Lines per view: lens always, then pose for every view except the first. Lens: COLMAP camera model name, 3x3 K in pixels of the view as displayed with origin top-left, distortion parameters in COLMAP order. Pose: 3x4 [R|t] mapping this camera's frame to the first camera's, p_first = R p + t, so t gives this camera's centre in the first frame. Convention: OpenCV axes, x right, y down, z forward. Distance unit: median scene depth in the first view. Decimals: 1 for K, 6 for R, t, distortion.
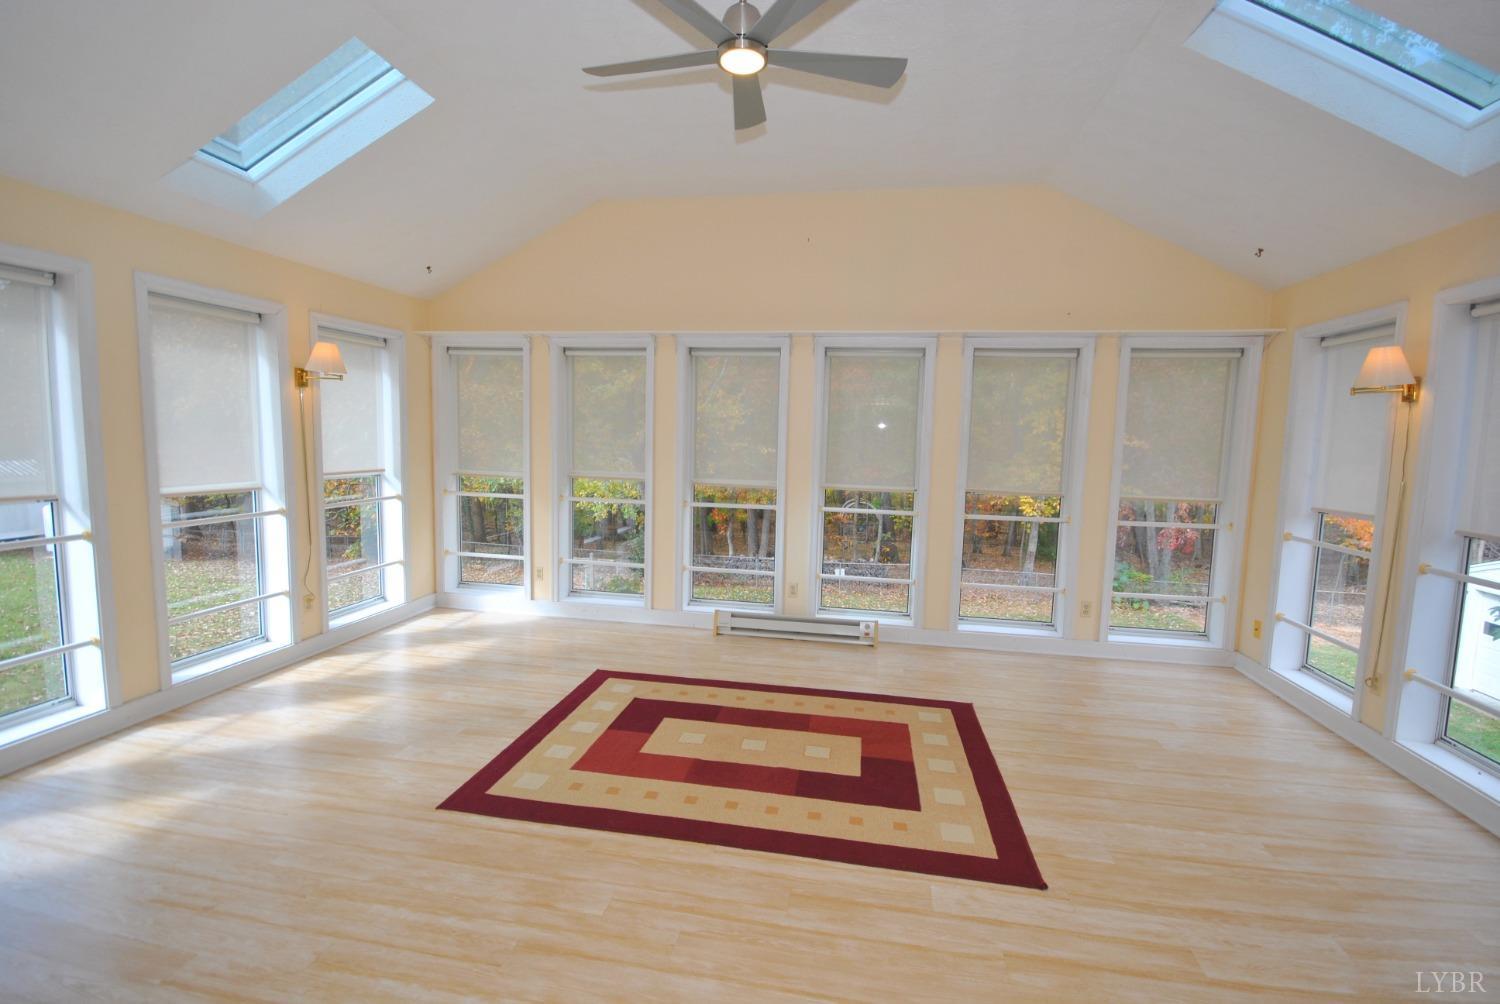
lens RADIAL K [[659.4, 0, 752.7], [0, 659.4, 500.1], [0, 0, 1]] dist [-0.002725, -0.004520]
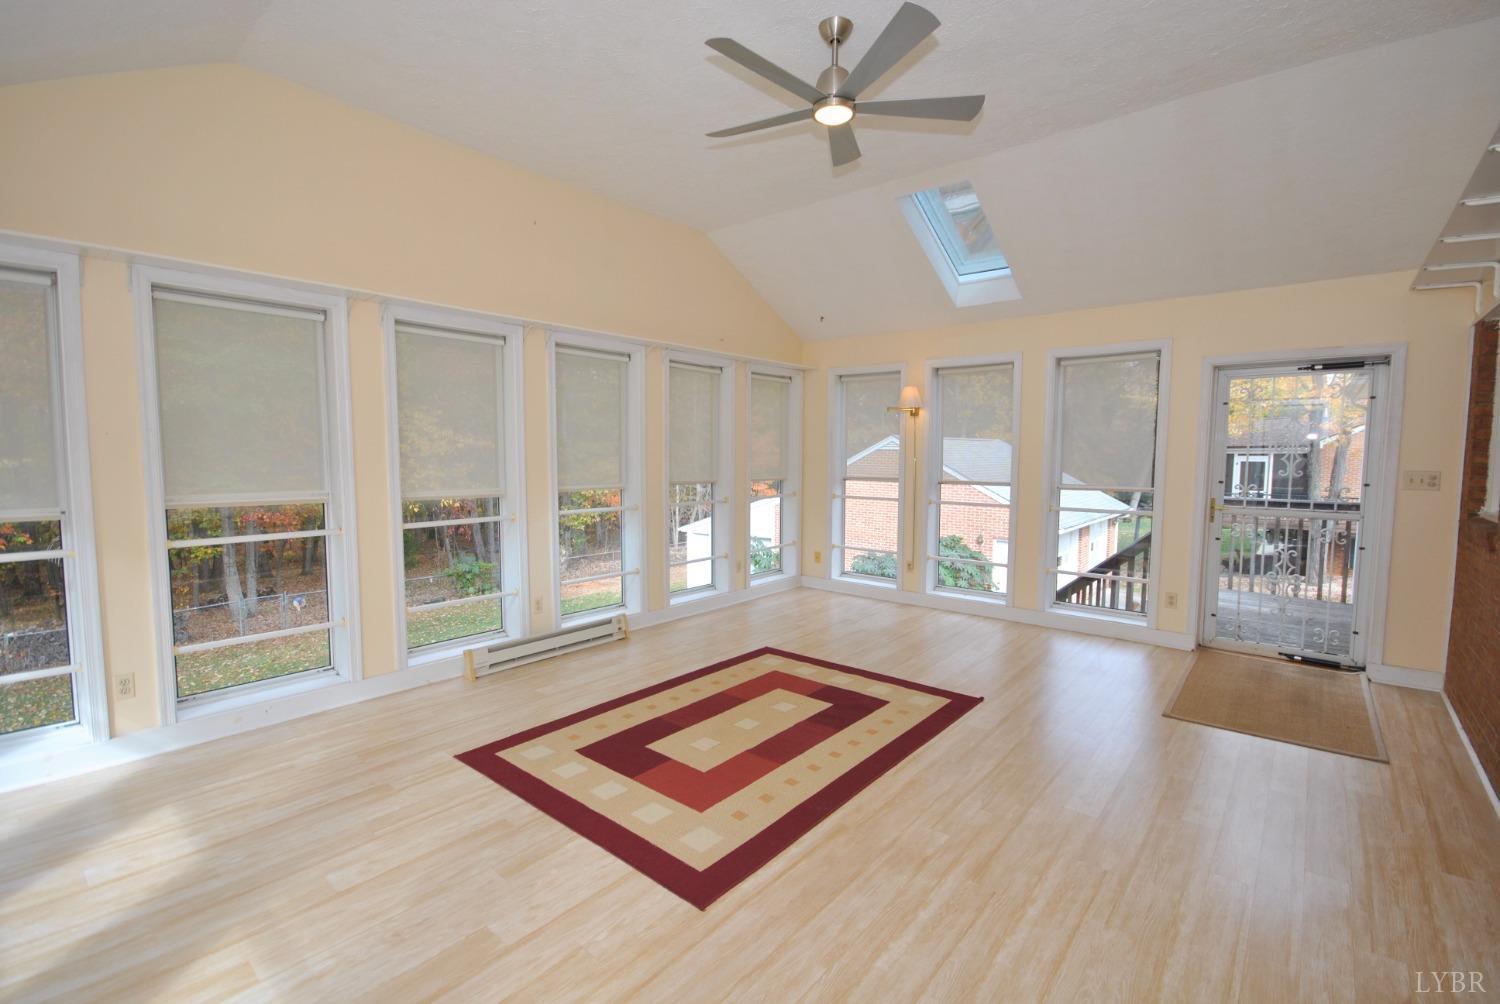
lens RADIAL K [[659.4, 0, 759.4], [0, 659.4, 502.8], [0, 0, 1]] dist [-0.002725, -0.004520]
pose [[0.498783, -0.091096, 0.861926, -0.696128], [0.089847, 0.994538, 0.053119, -0.031991], [-0.862057, 0.050947, 0.504244, 0.337159]]
